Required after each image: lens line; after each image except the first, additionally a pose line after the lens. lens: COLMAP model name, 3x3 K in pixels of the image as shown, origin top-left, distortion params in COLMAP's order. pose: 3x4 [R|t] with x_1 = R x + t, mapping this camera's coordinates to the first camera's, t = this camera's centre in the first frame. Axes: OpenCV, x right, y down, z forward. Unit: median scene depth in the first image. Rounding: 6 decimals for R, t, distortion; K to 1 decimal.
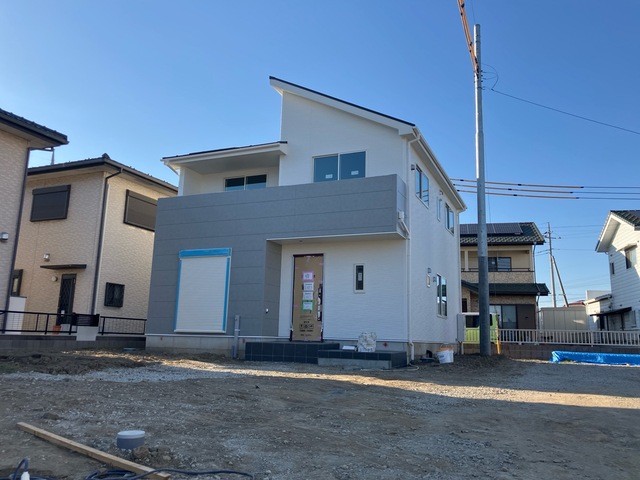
lens RADIAL K [[526.8, 0, 316.9], [0, 526.8, 237.1], [0, 0, 1]] dist [0.009000, 0.000230]
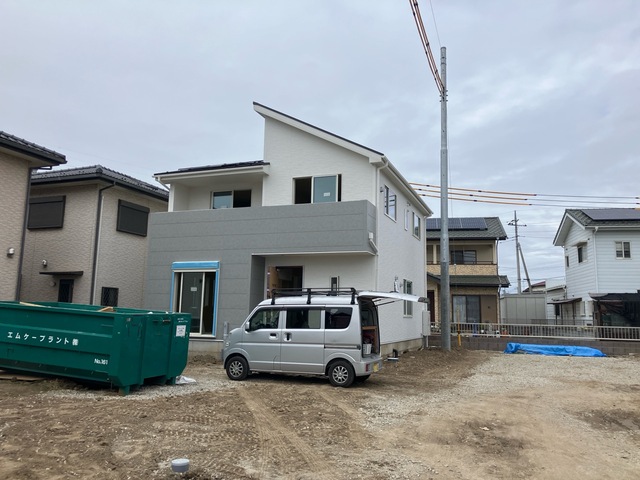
lens RADIAL K [[520.8, 0, 320.0], [0, 520.8, 240.0], [0, 0, 1]] dist [0.008652, 0.004461]
pose [[0.998849, -0.000786, 0.047962, -0.002842], [-0.001345, 0.999014, 0.044376, -0.062334], [-0.047950, -0.044389, 0.997863, -0.092994]]
